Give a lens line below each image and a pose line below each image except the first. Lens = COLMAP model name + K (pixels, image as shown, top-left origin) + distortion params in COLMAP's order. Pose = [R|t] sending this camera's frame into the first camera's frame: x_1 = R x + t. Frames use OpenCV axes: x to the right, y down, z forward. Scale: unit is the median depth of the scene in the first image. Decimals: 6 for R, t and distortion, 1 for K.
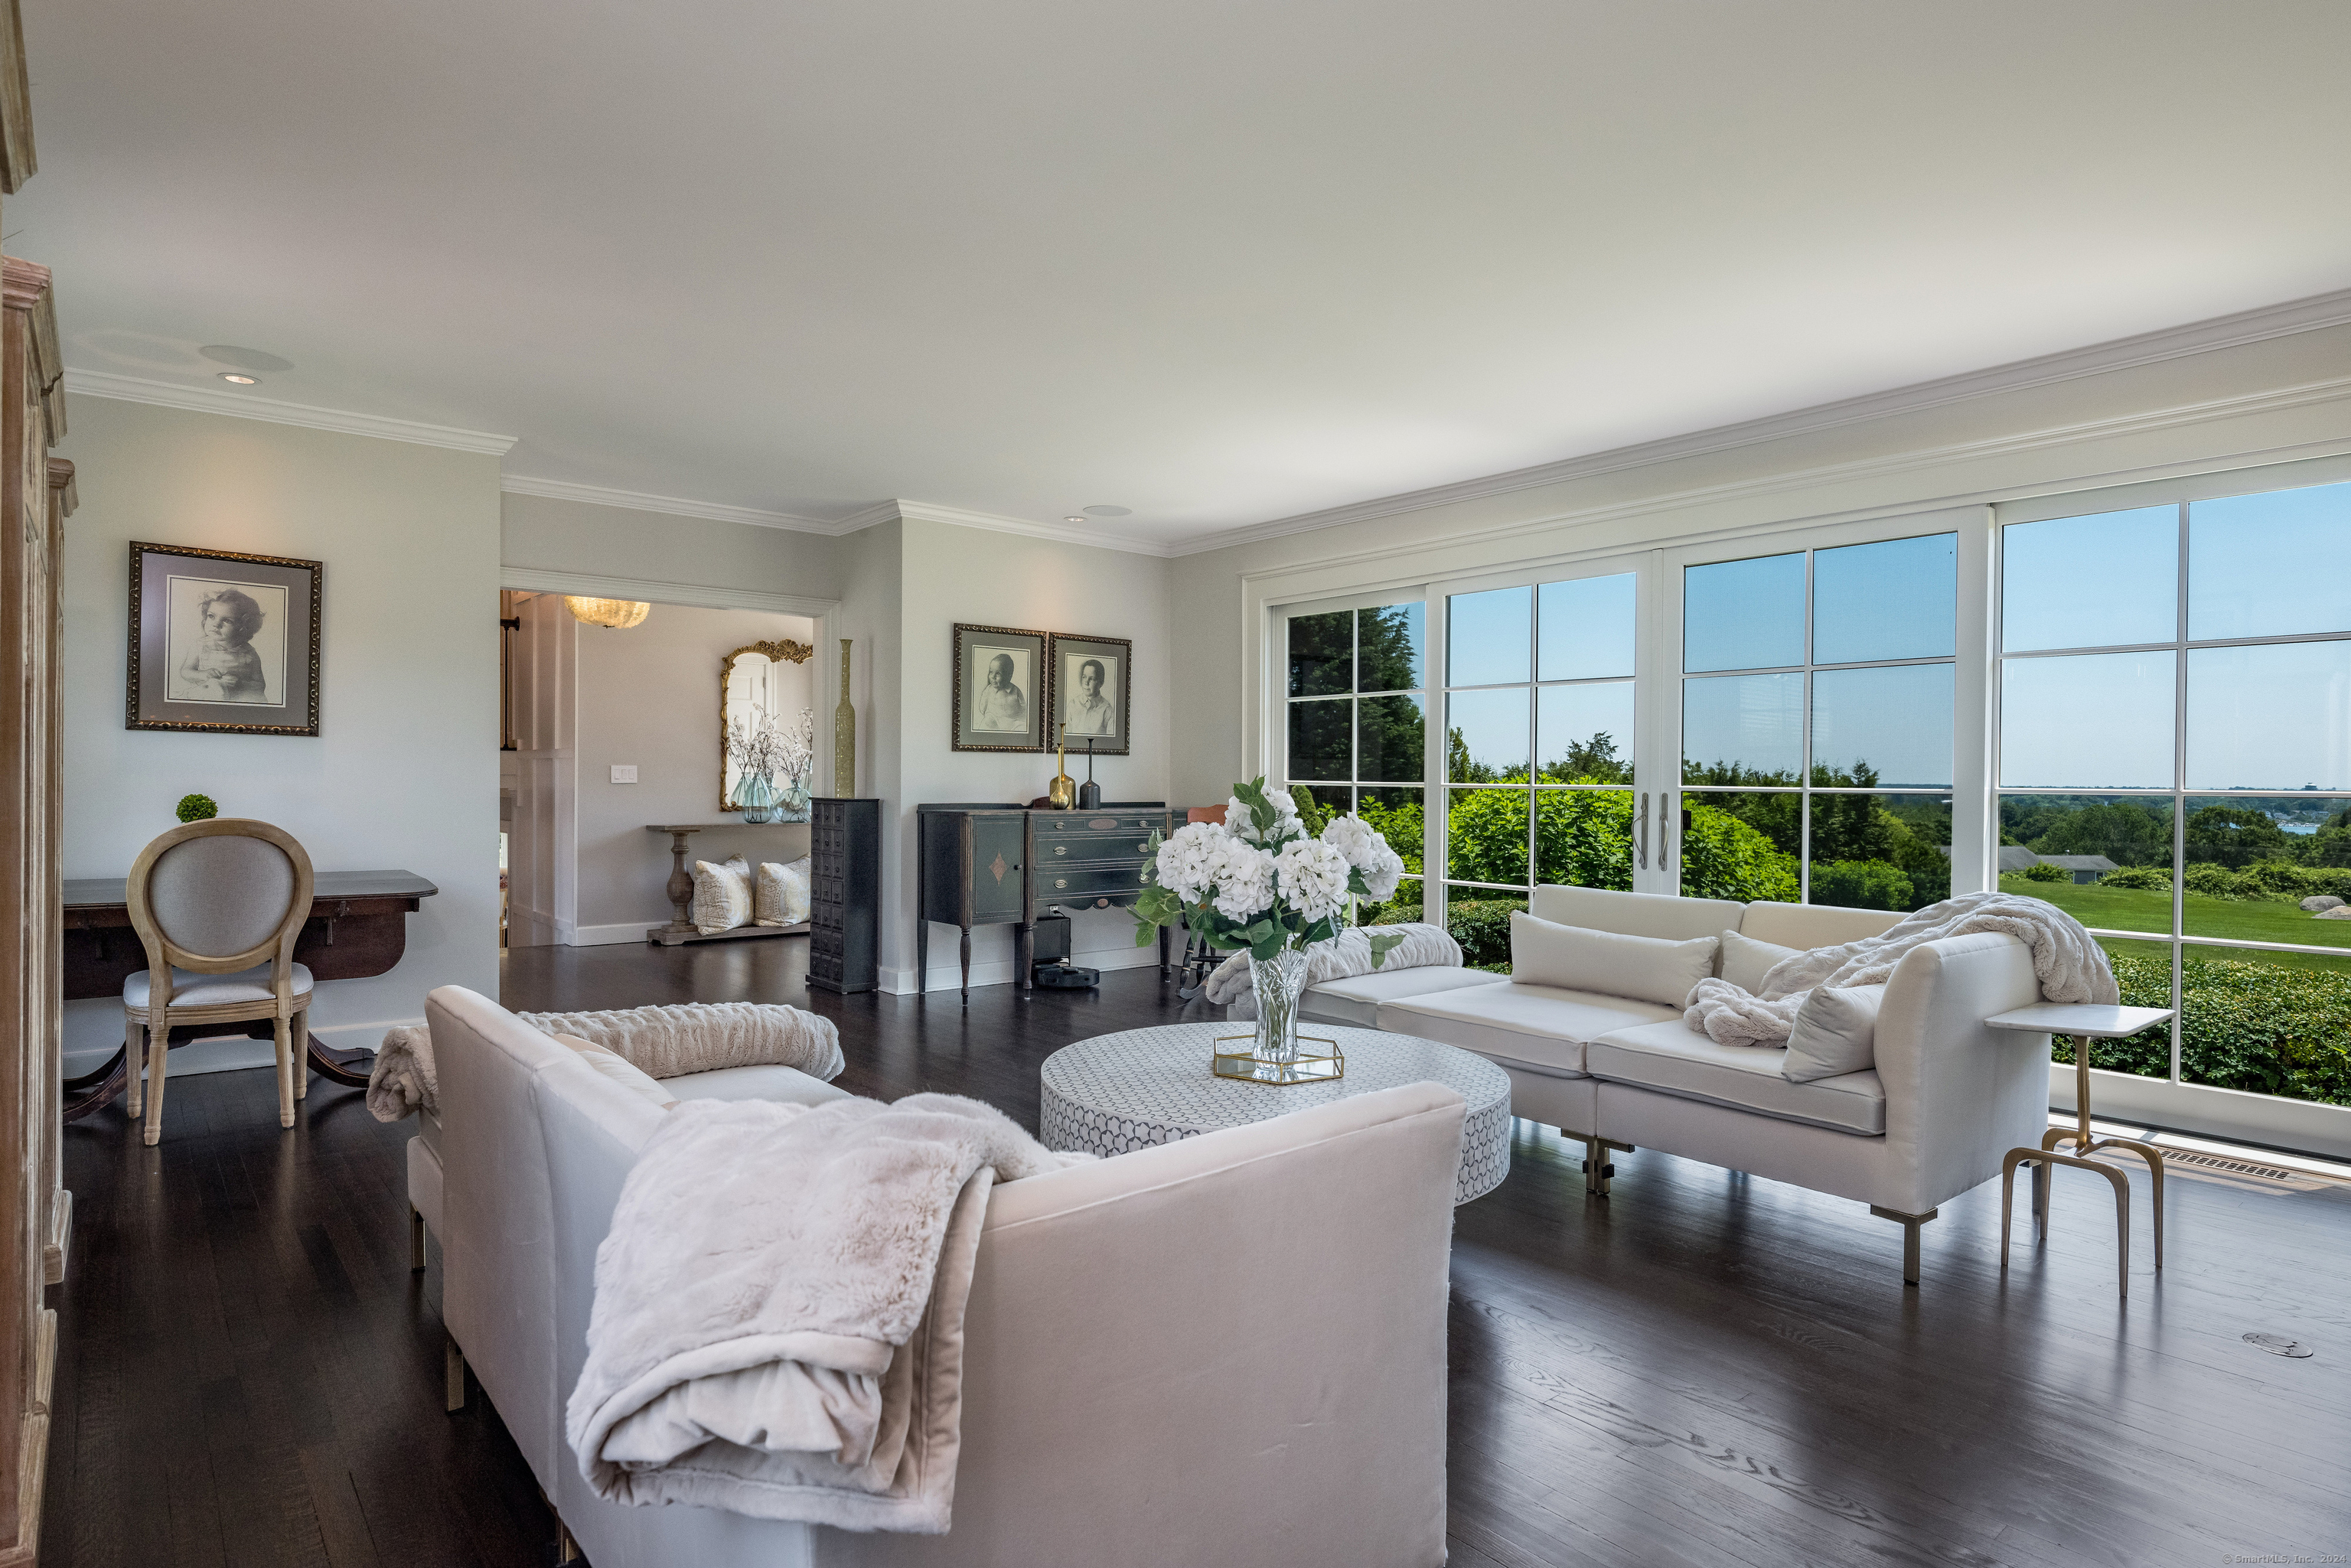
lens RADIAL K [[1270.4, 0, 1175.5], [0, 1270.4, 784.0], [0, 0, 1]] dist [0.000545, 0.000020]
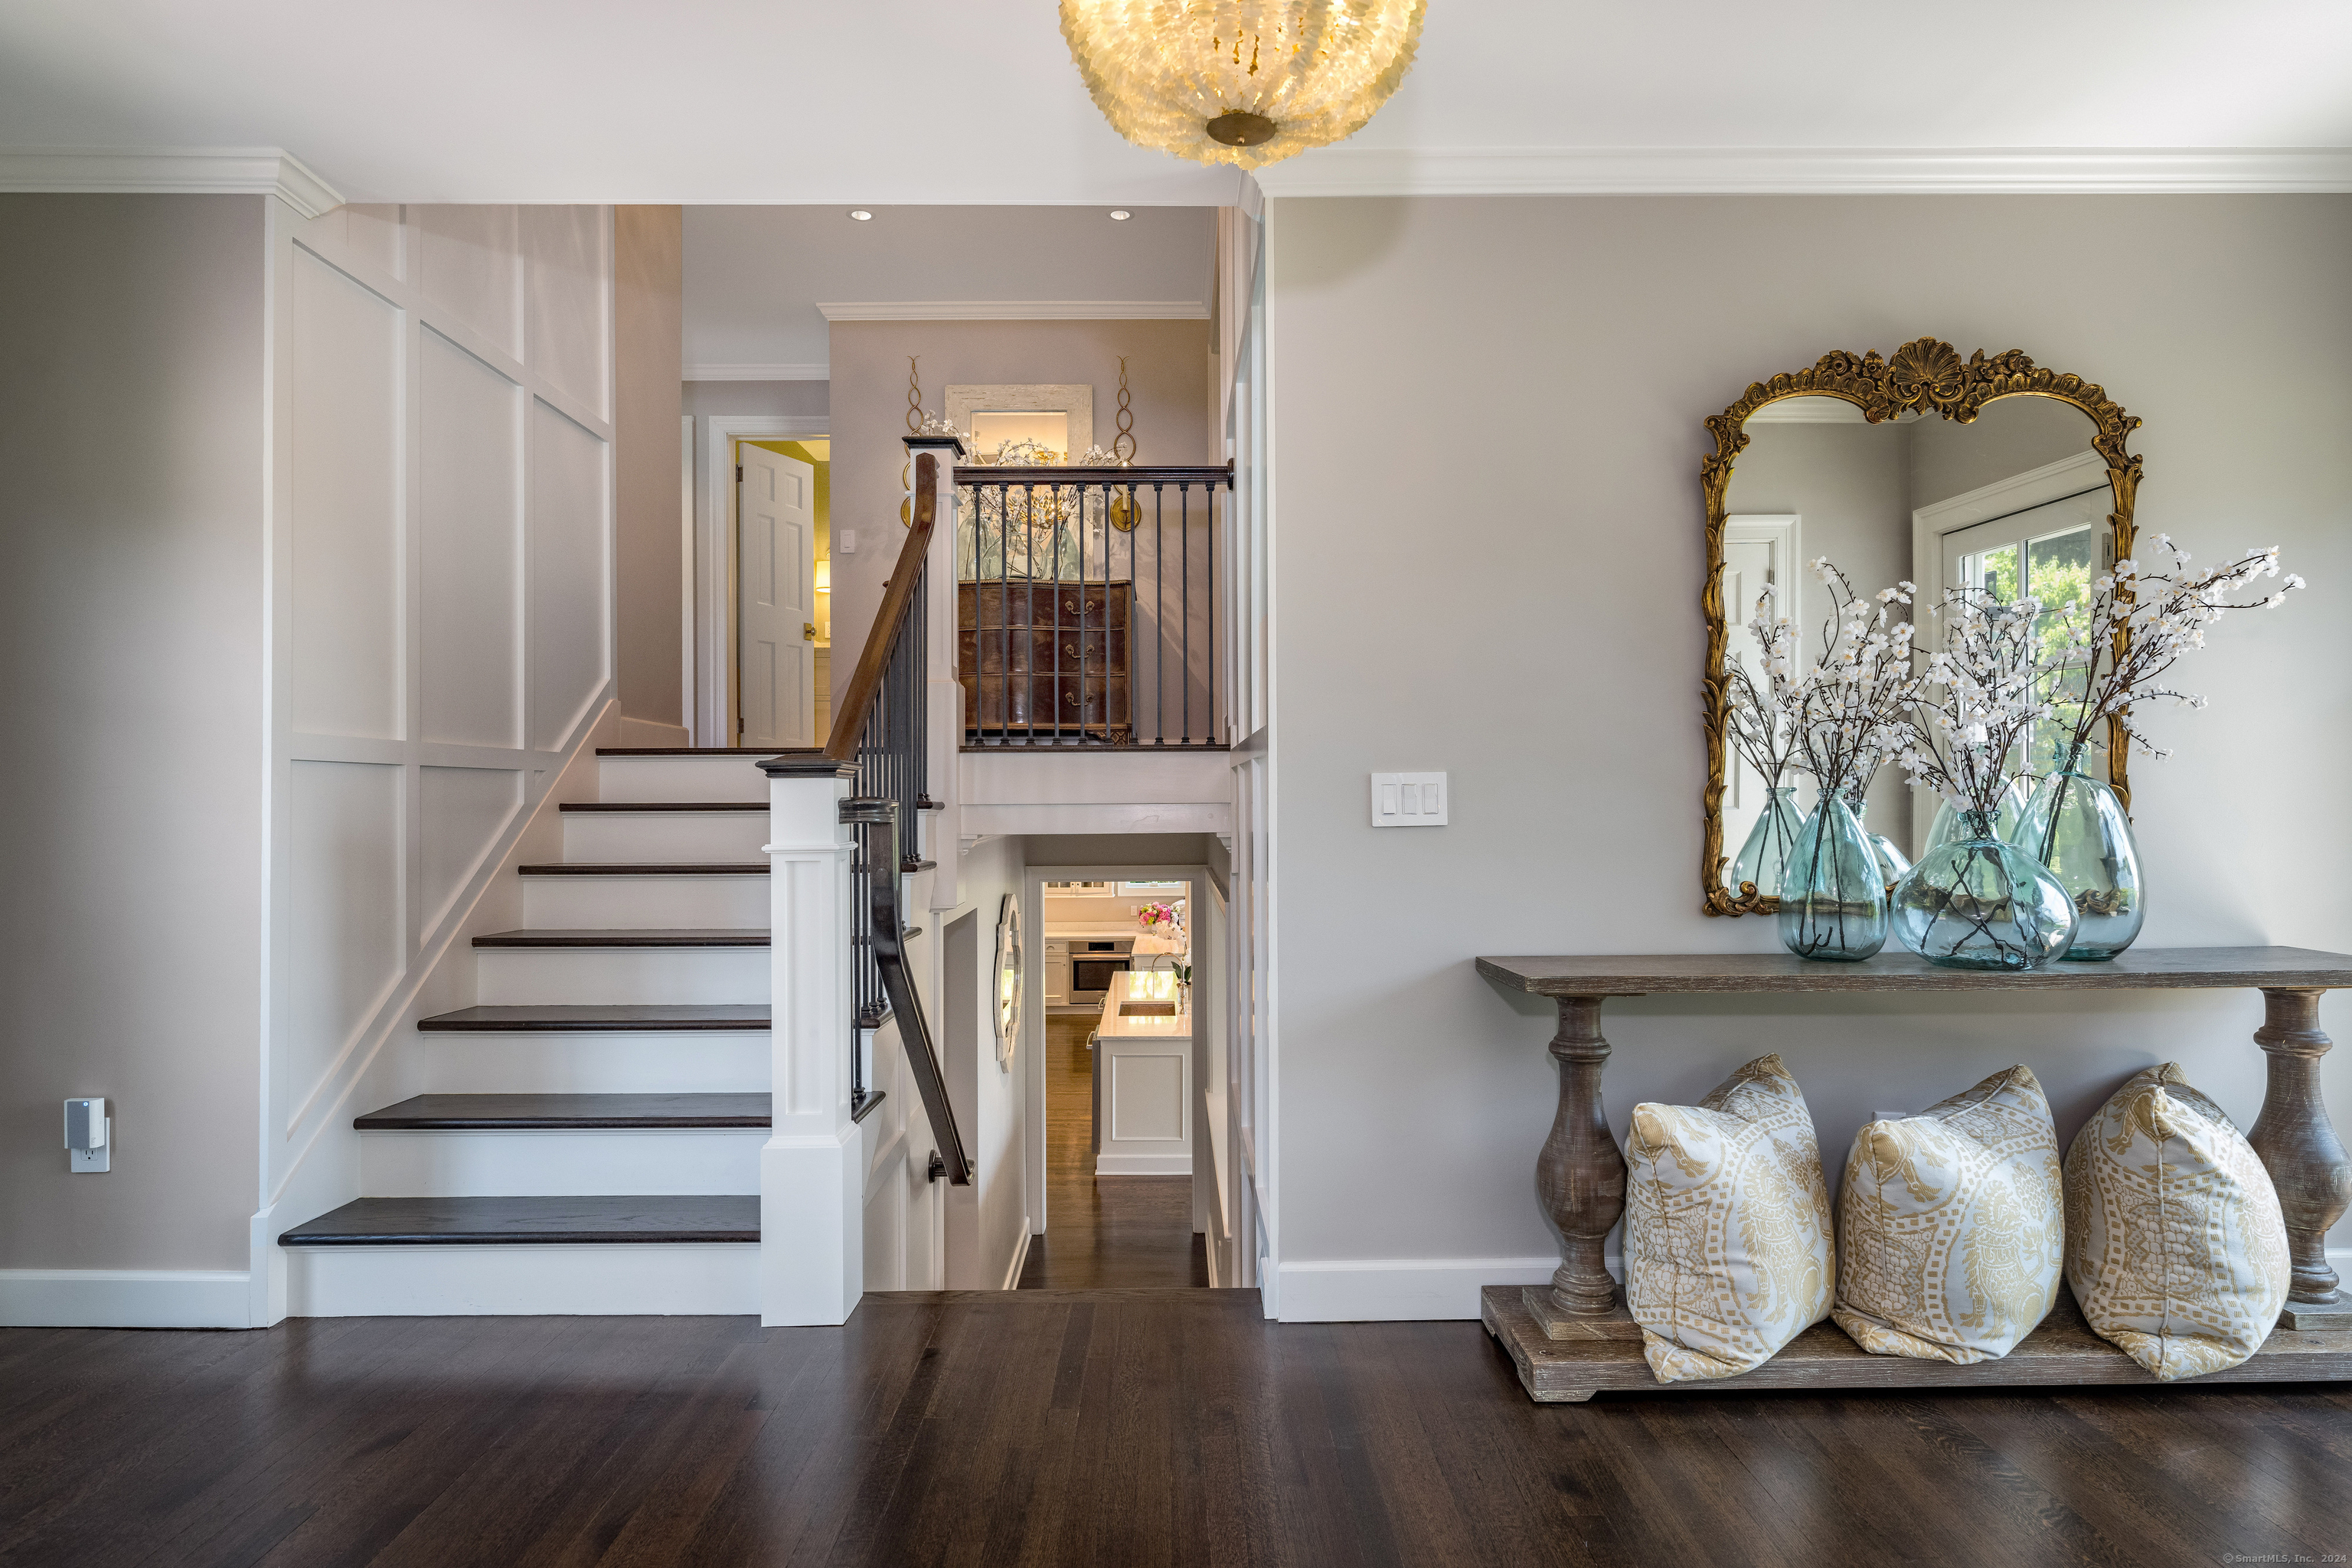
lens RADIAL K [[1311.1, 0, 1178.7], [0, 1311.1, 809.8], [0, 0, 1]] dist [-0.002161, -0.000376]
pose [[0.778505, -0.011541, -0.627533, -0.258087], [0.009784, 0.999933, -0.006252, -0.003334], [0.627563, -0.001273, 0.778565, 0.671791]]
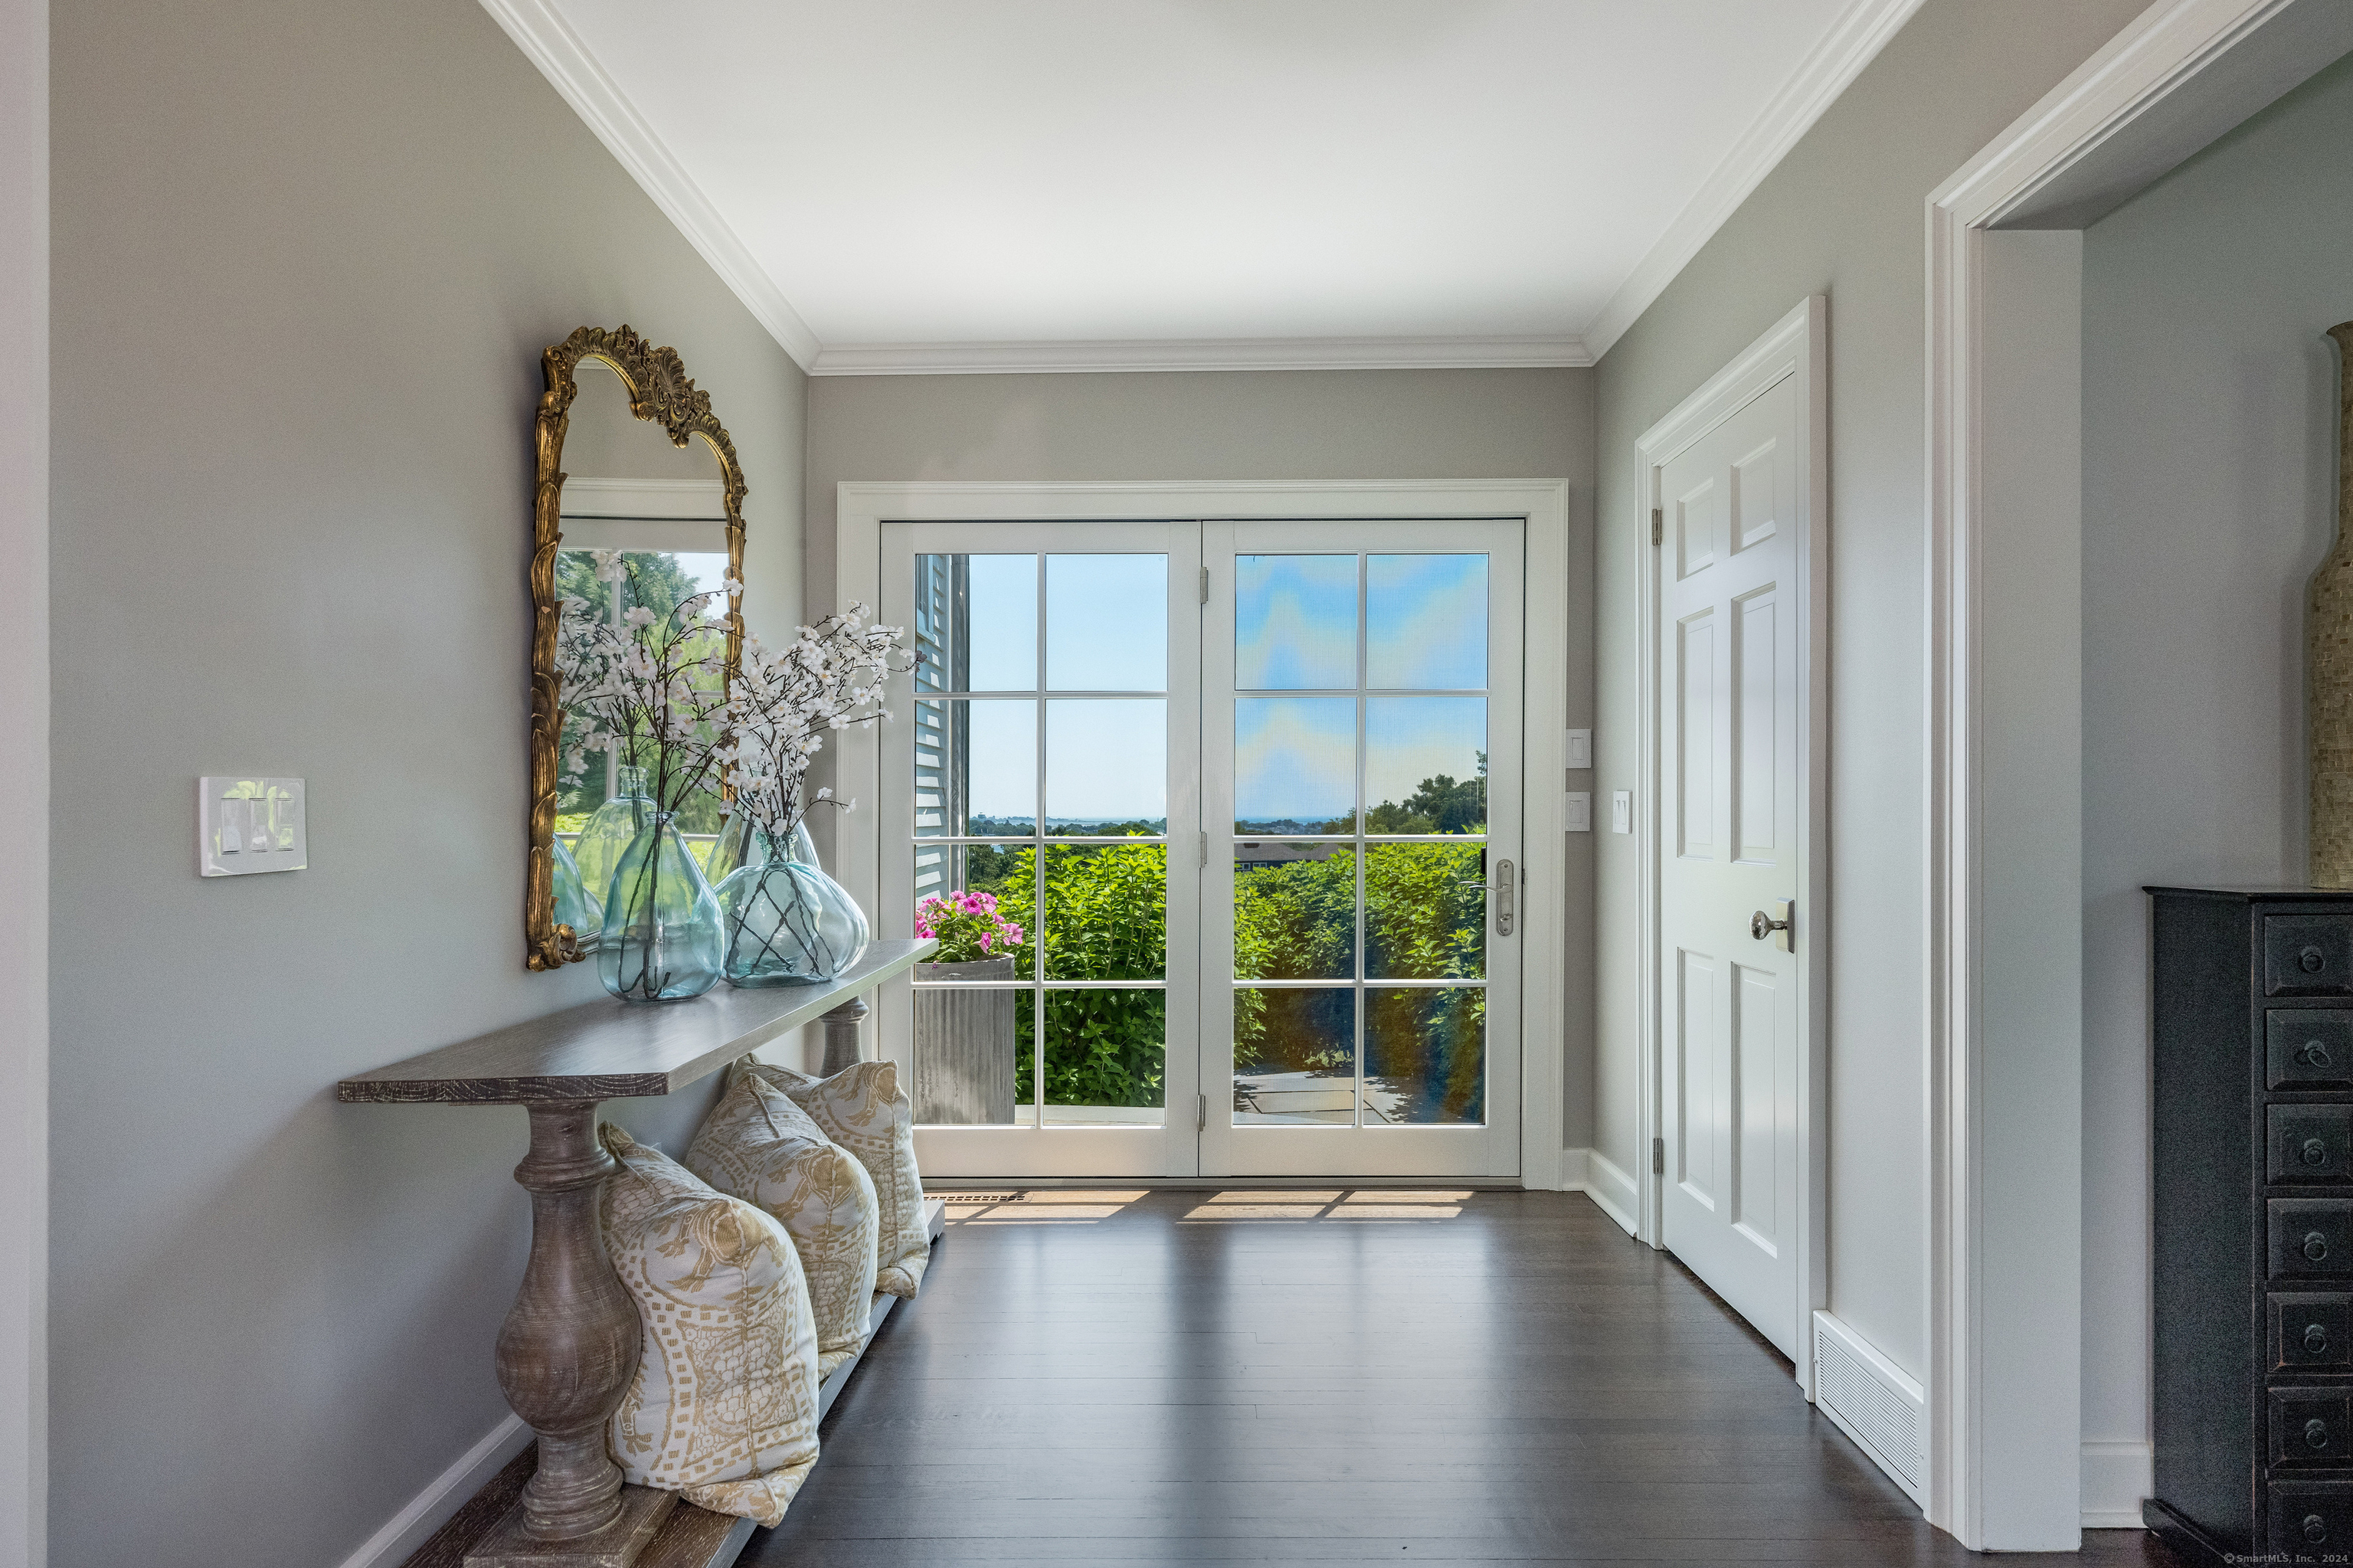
lens RADIAL K [[1311.7, 0, 1179.2], [0, 1311.7, 809.8], [0, 0, 1]] dist [-0.002161, -0.000376]
pose [[0.641577, -0.011153, 0.766978, -0.476171], [0.014666, 0.999890, 0.002271, -0.008220], [-0.766919, 0.009792, 0.641670, 0.744867]]
